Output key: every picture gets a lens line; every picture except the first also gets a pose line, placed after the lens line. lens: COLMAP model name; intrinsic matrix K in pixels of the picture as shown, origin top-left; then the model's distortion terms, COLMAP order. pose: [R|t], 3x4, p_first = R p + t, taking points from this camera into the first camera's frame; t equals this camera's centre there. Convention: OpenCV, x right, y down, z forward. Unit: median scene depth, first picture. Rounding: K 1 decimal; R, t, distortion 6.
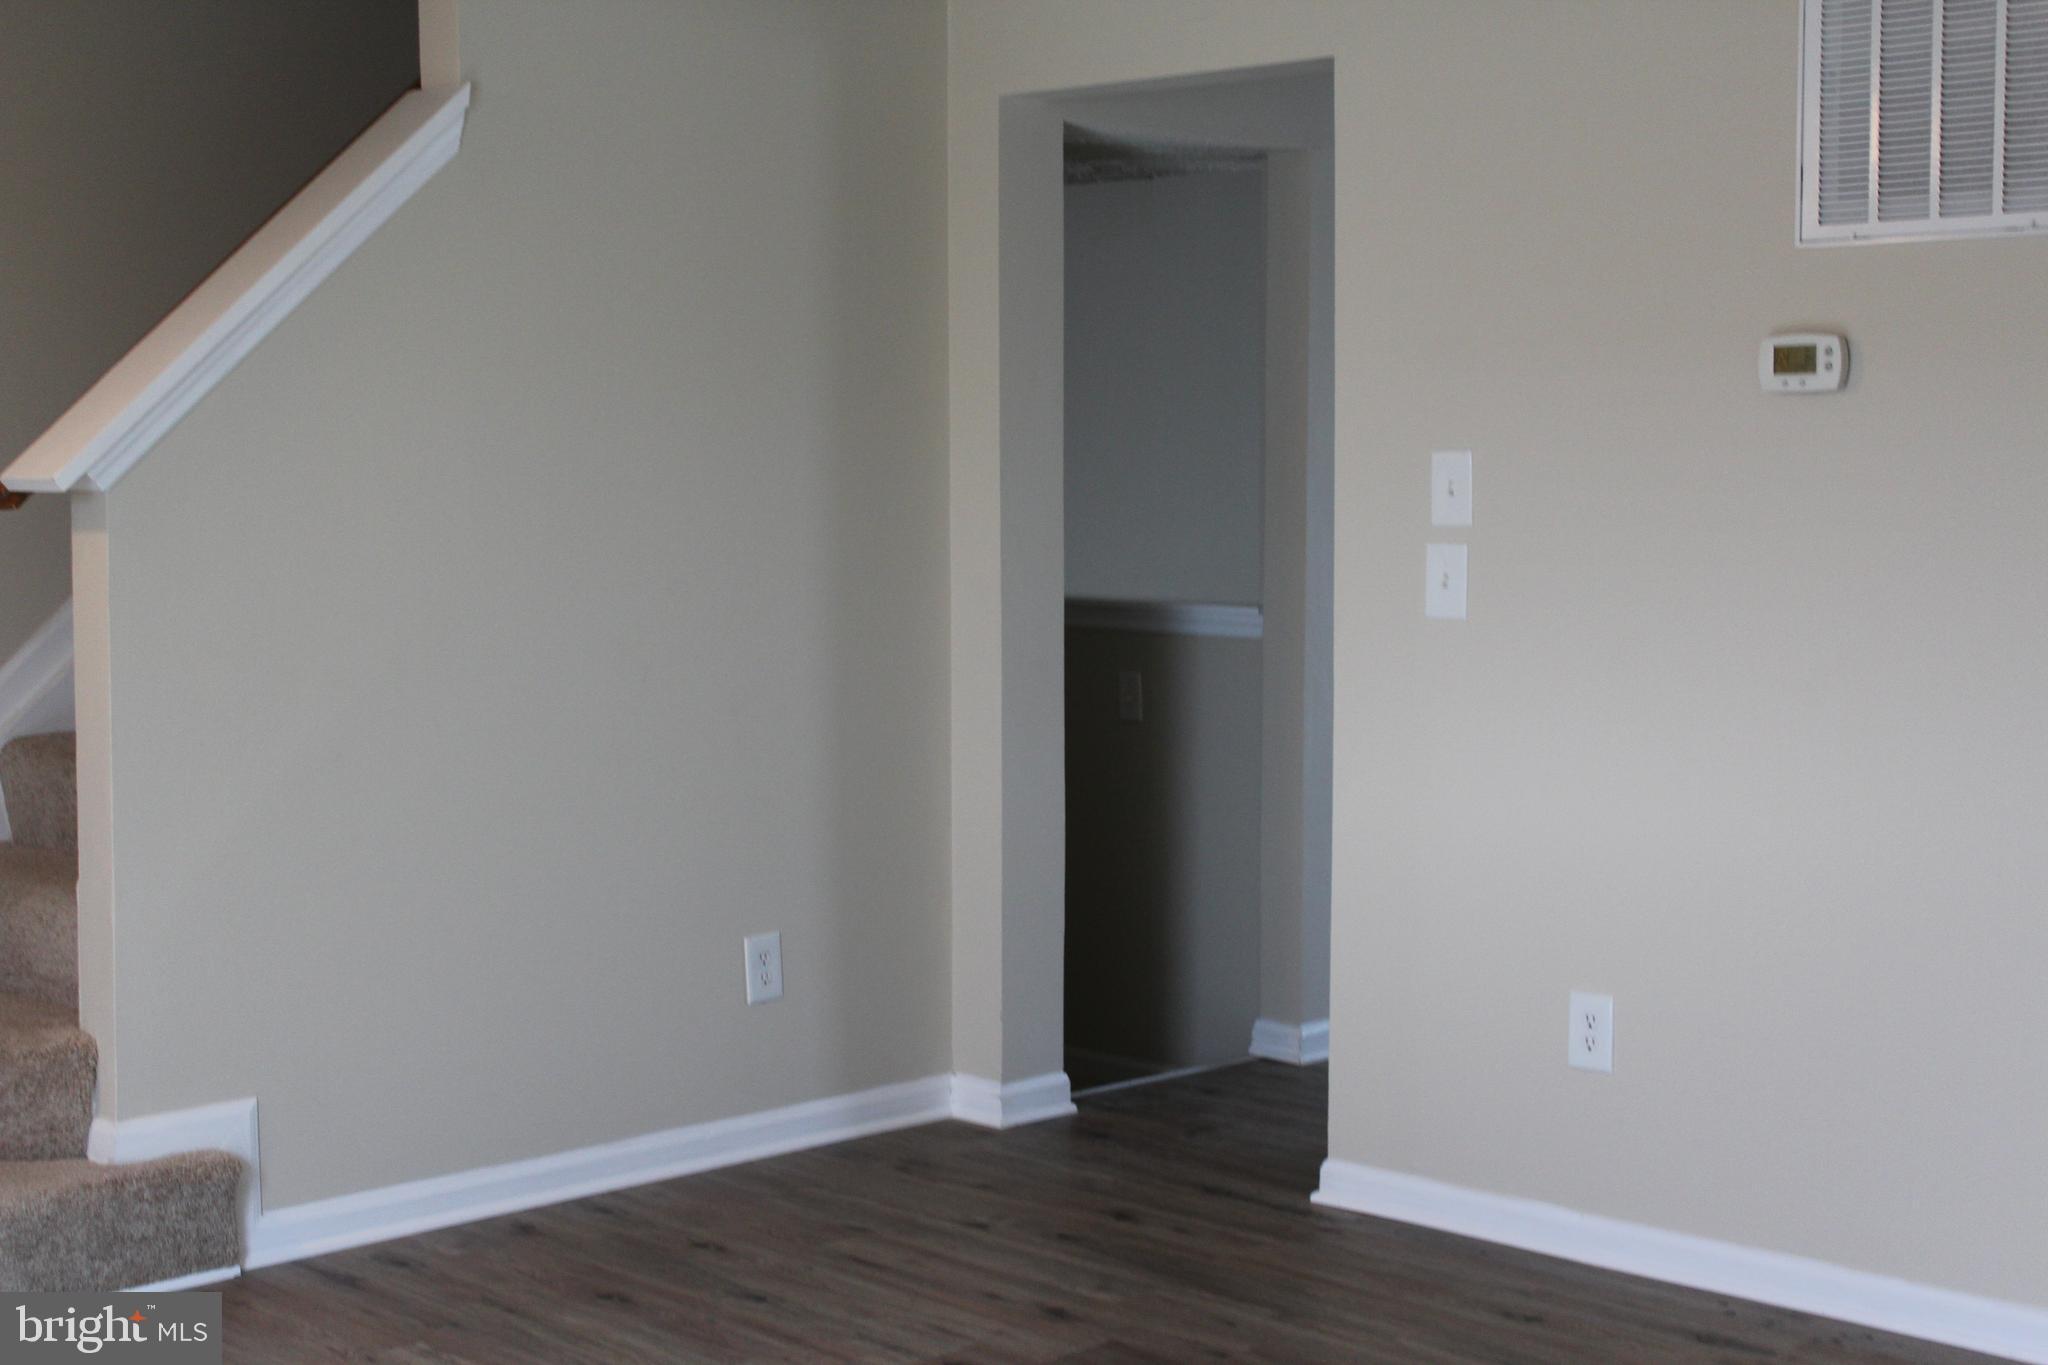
lens RADIAL K [[3024.1, 0, 1024.0], [0, 3024.1, 682.5], [0, 0, 1]] dist [-0.034332, 0.156619]
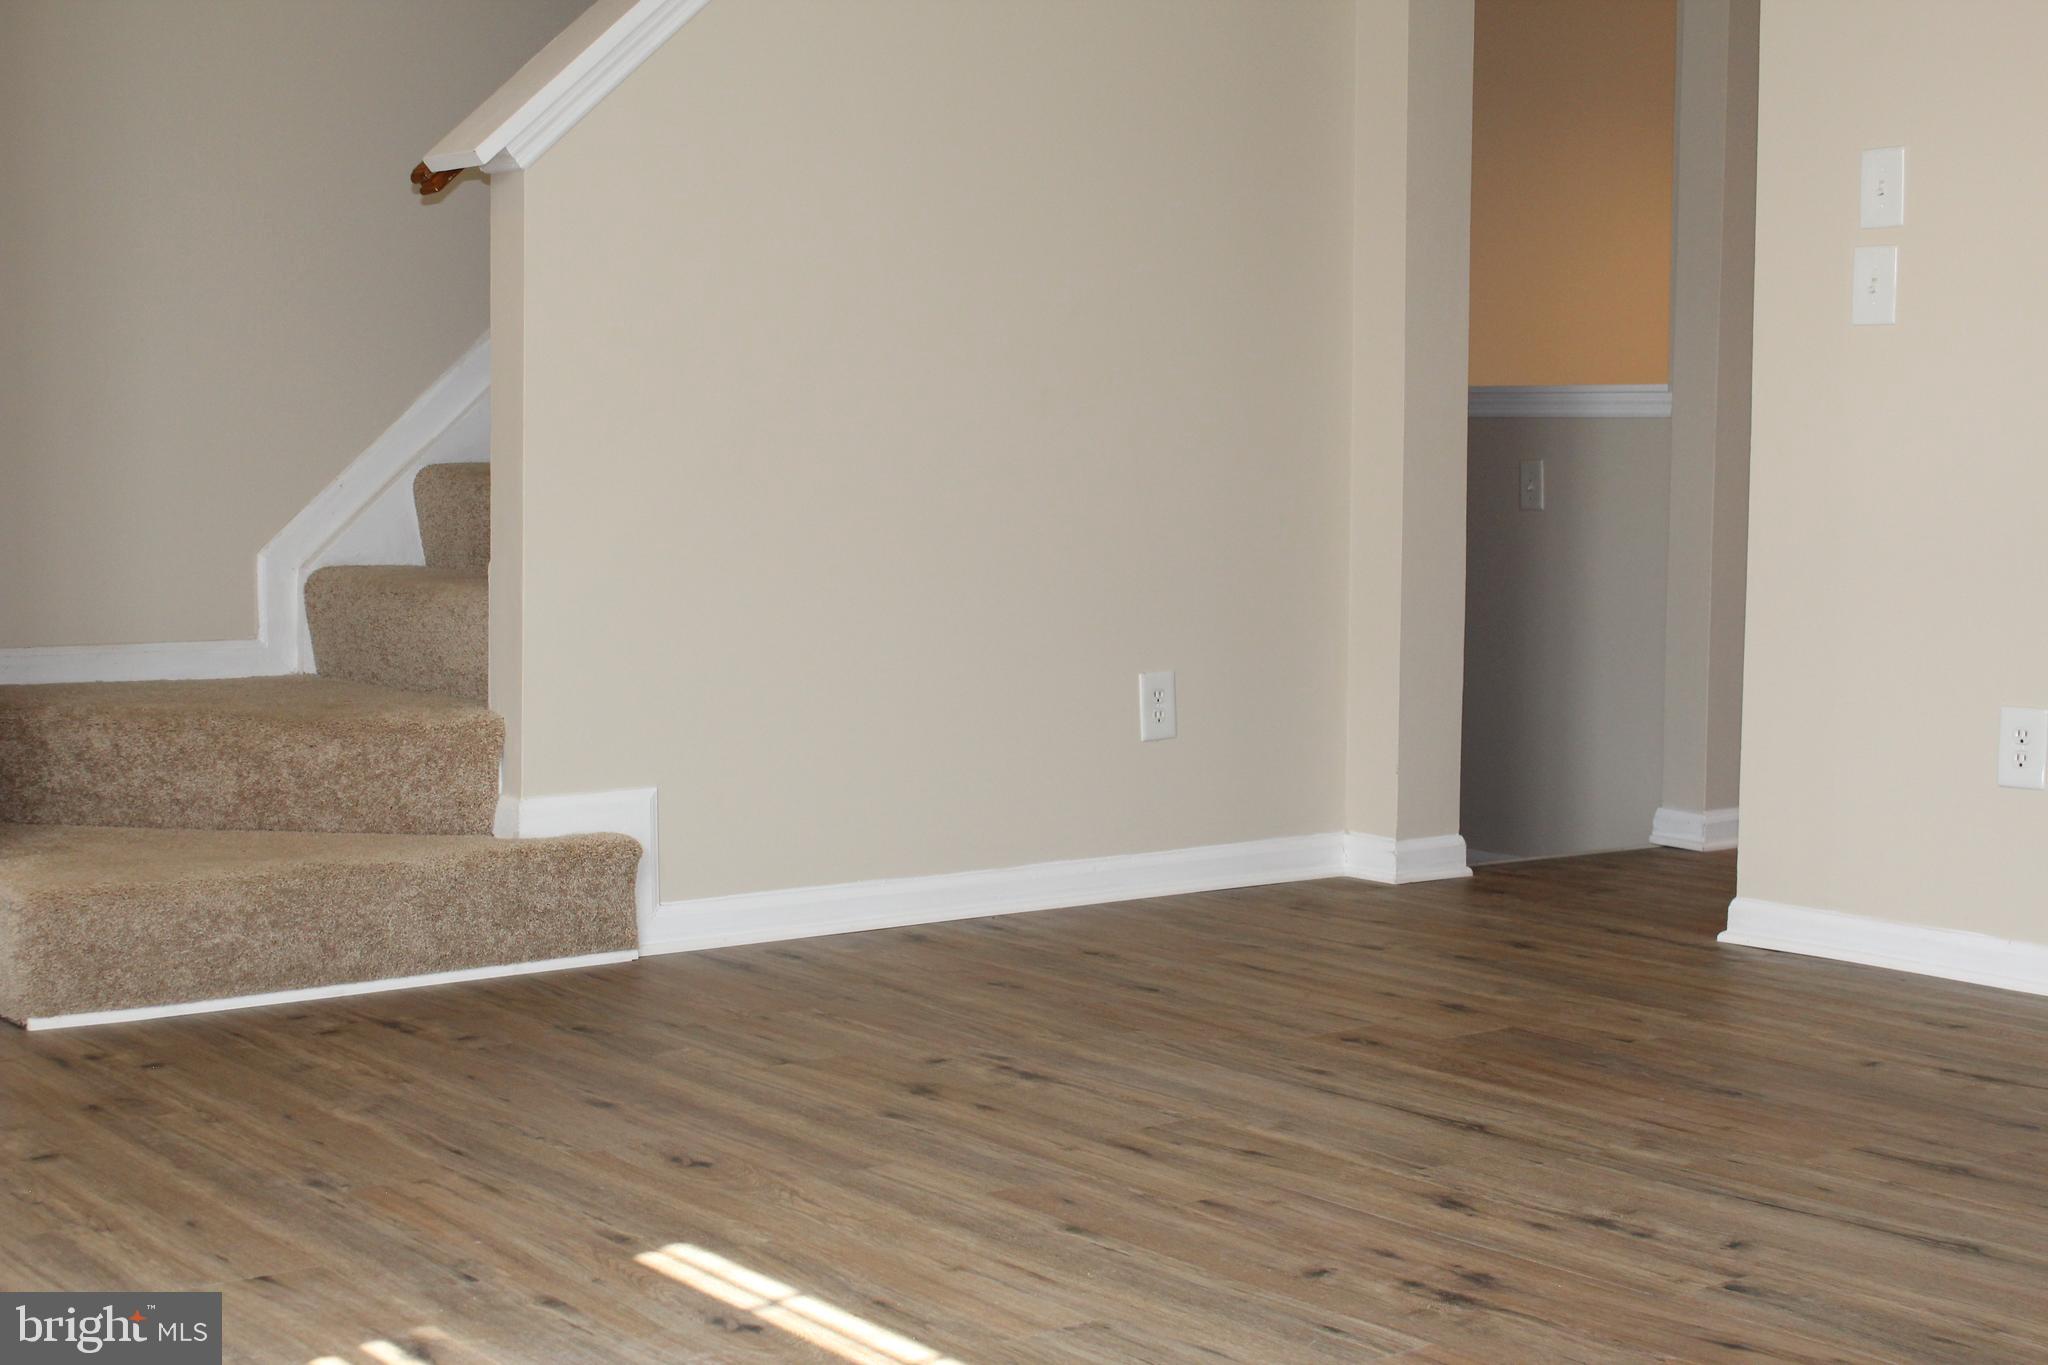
lens RADIAL K [[3024.1, 0, 1024.0], [0, 3024.1, 682.5], [0, 0, 1]] dist [-0.034332, 0.156619]
pose [[0.992126, 0.019200, -0.123764, -0.008253], [-0.019225, 0.999815, 0.000999, 0.101265], [0.123760, 0.001388, 0.992311, 0.012884]]
